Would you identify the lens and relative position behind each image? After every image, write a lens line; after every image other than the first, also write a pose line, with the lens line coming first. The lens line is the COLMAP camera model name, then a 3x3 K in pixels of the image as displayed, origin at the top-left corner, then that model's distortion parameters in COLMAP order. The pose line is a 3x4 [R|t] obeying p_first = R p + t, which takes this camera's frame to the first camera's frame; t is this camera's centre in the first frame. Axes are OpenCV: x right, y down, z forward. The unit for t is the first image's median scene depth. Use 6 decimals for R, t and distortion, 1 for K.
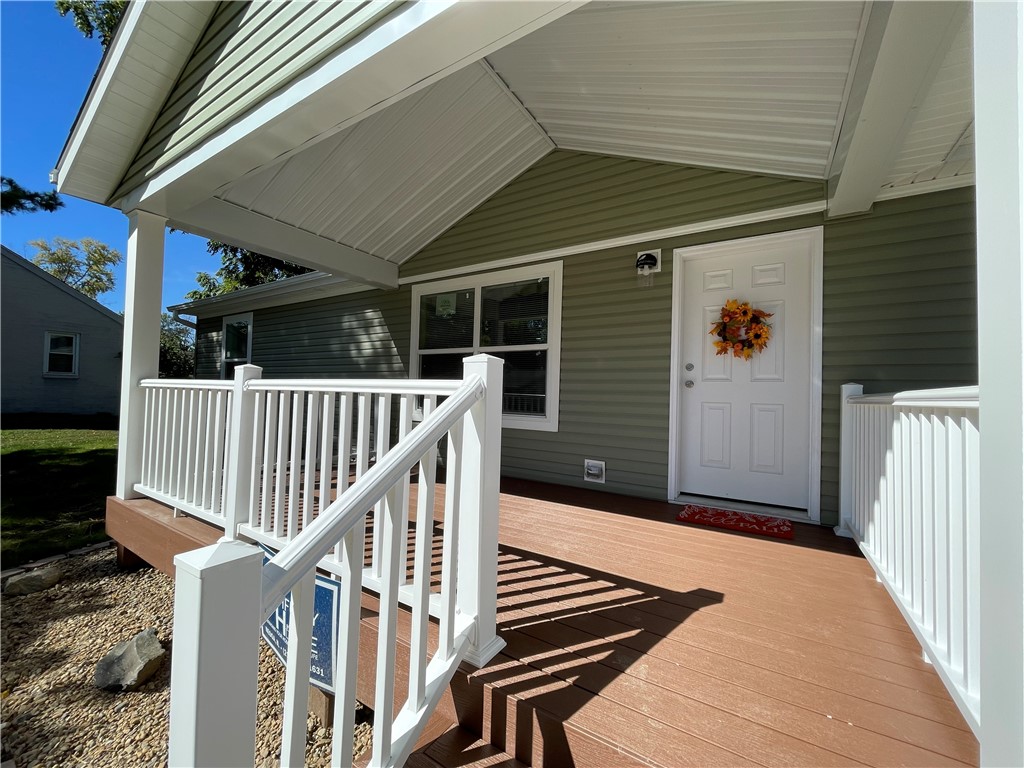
lens RADIAL K [[411.2, 0, 506.5], [0, 411.2, 385.8], [0, 0, 1]] dist [0.000606, -0.000073]
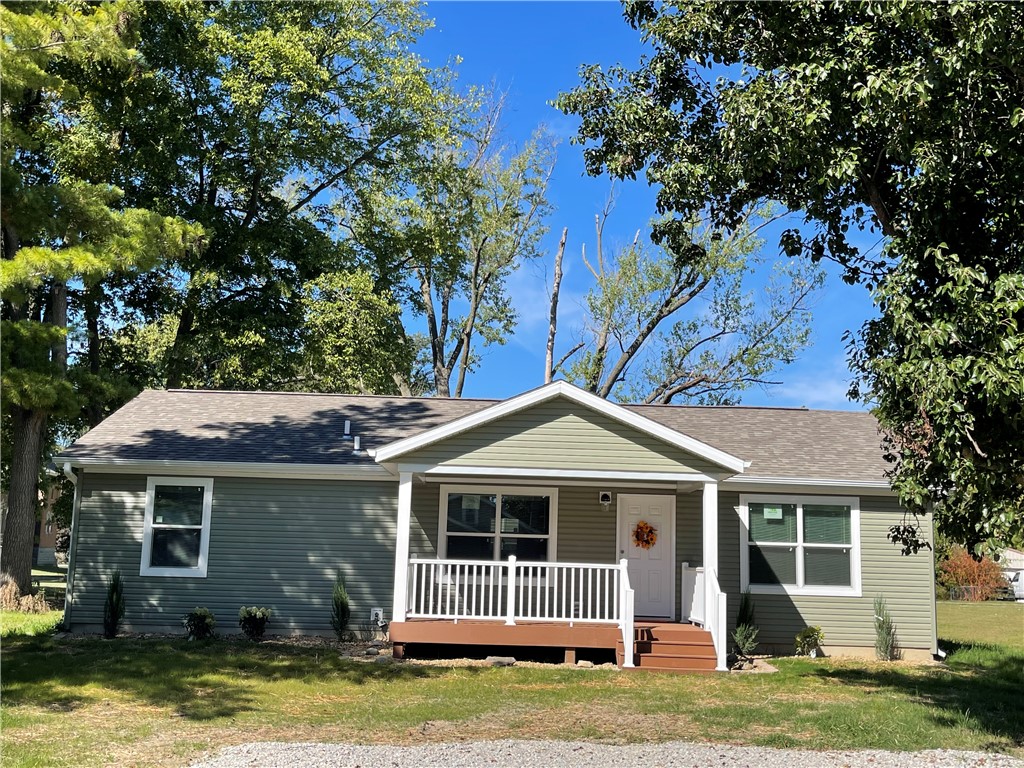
lens RADIAL K [[1093.9, 0, 512.0], [0, 1093.9, 384.0], [0, 0, 1]] dist [0.052491, -0.010988]
pose [[0.834276, 0.088676, 0.544168, -2.969904], [-0.018456, 0.990920, -0.133182, -0.132780], [-0.551037, 0.101067, 0.828338, -3.201684]]
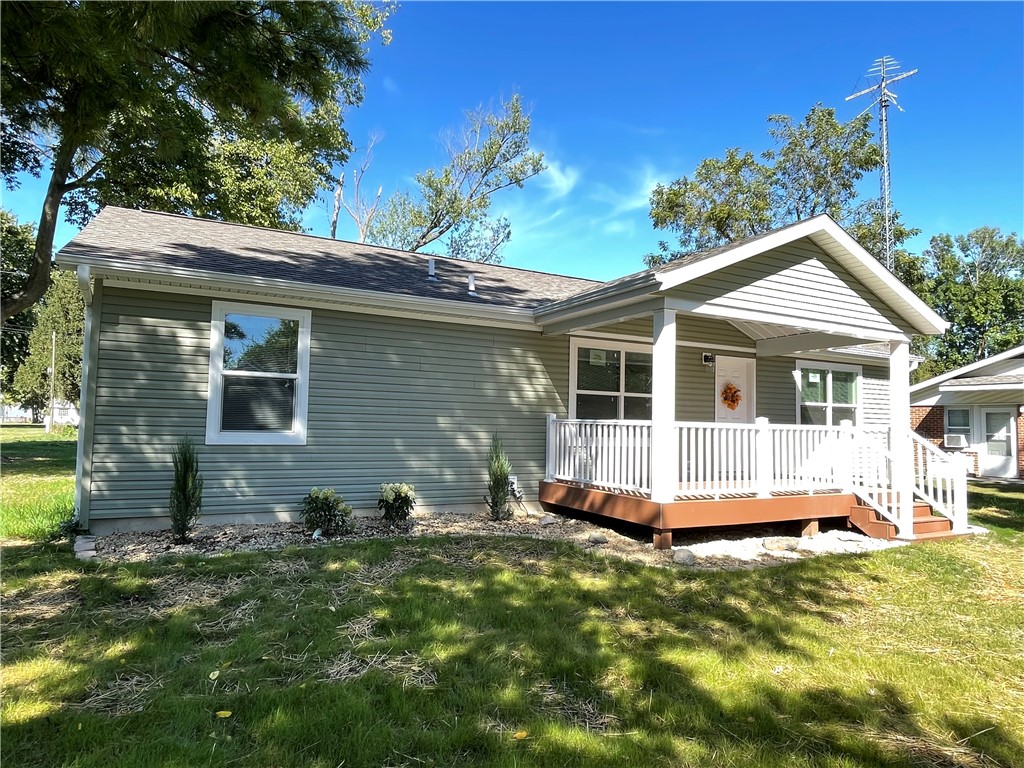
lens RADIAL K [[626.0, 0, 513.2], [0, 626.0, 386.9], [0, 0, 1]] dist [-0.000583, -0.000723]
pose [[0.493334, 0.036109, 0.869090, -2.795412], [-0.026398, 0.999299, -0.026534, -0.056788], [-0.869439, -0.009852, 0.493942, 0.310848]]
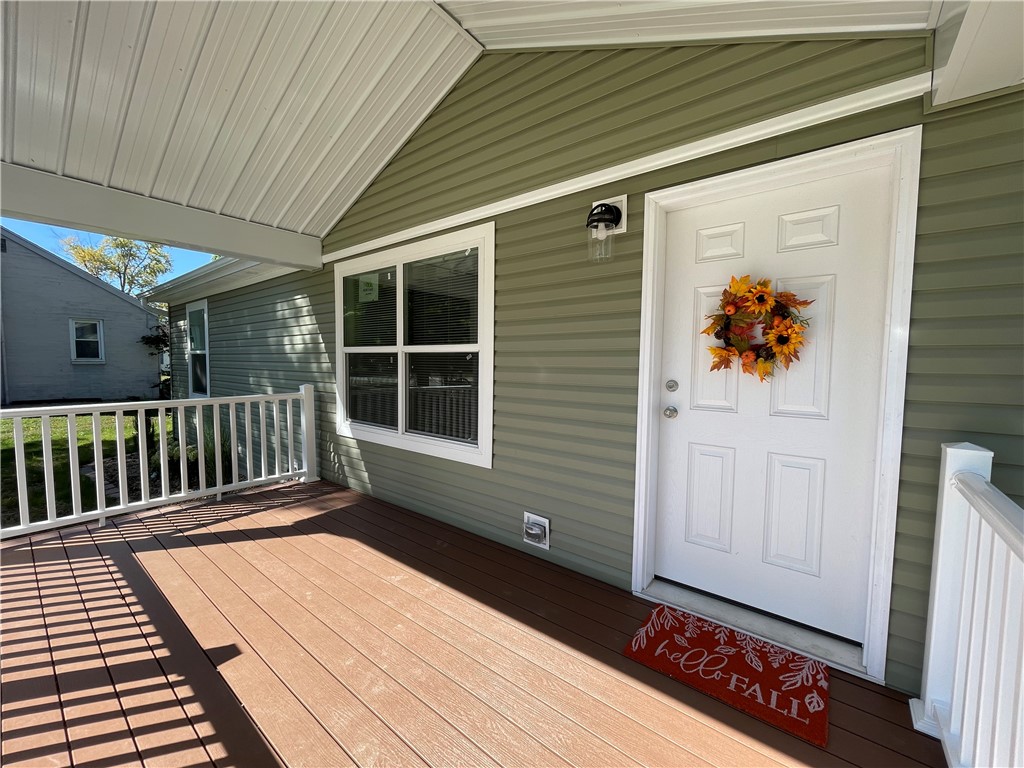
lens RADIAL K [[411.2, 0, 503.9], [0, 411.2, 384.7], [0, 0, 1]] dist [-0.000833, -0.000253]
pose [[0.993581, -0.011941, -0.112488, 0.256172], [0.020883, 0.996684, 0.078649, -0.099867], [0.111176, -0.080493, 0.990536, 0.341873]]
